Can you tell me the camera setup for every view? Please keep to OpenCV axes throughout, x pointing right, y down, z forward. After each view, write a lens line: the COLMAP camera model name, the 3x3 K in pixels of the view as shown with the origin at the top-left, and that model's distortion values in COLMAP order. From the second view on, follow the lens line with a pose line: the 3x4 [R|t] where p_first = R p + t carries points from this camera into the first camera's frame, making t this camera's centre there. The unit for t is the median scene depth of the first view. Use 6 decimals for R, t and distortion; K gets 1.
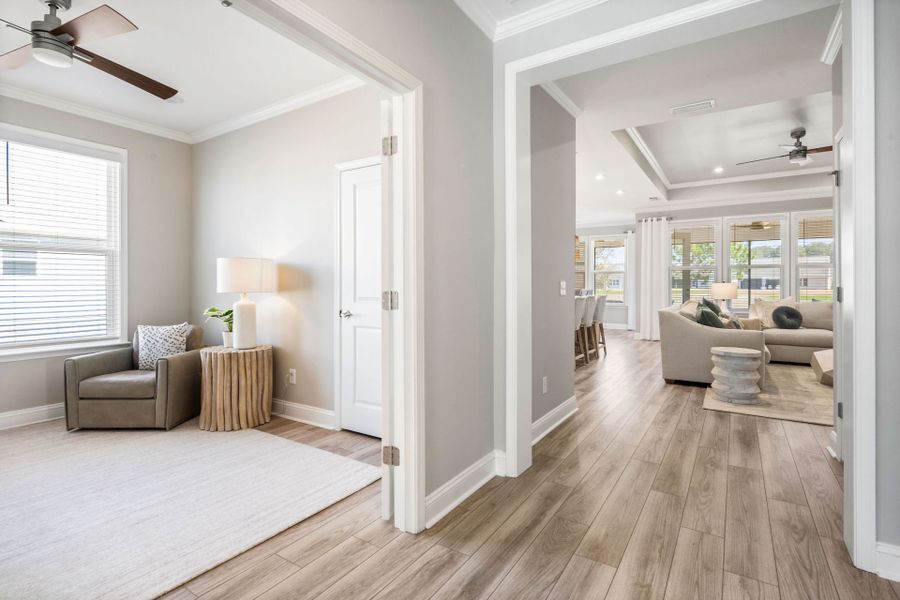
lens RADIAL K [[431.1, 0, 450.0], [0, 431.1, 284.3], [0, 0, 1]] dist [-0.000507, -0.000072]
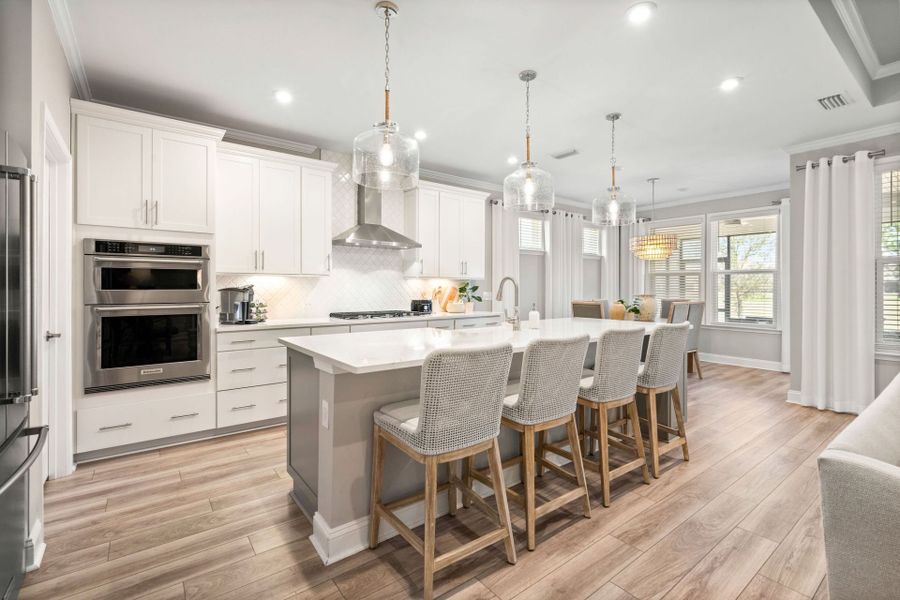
lens RADIAL K [[403.9, 0, 452.7], [0, 403.9, 288.3], [0, 0, 1]] dist [0.000997, 0.000653]
pose [[0.945387, -0.000424, -0.325951, 0.250733], [0.000582, 1.000000, 0.000388, -0.009394], [0.325951, -0.000557, 0.945387, 0.501113]]
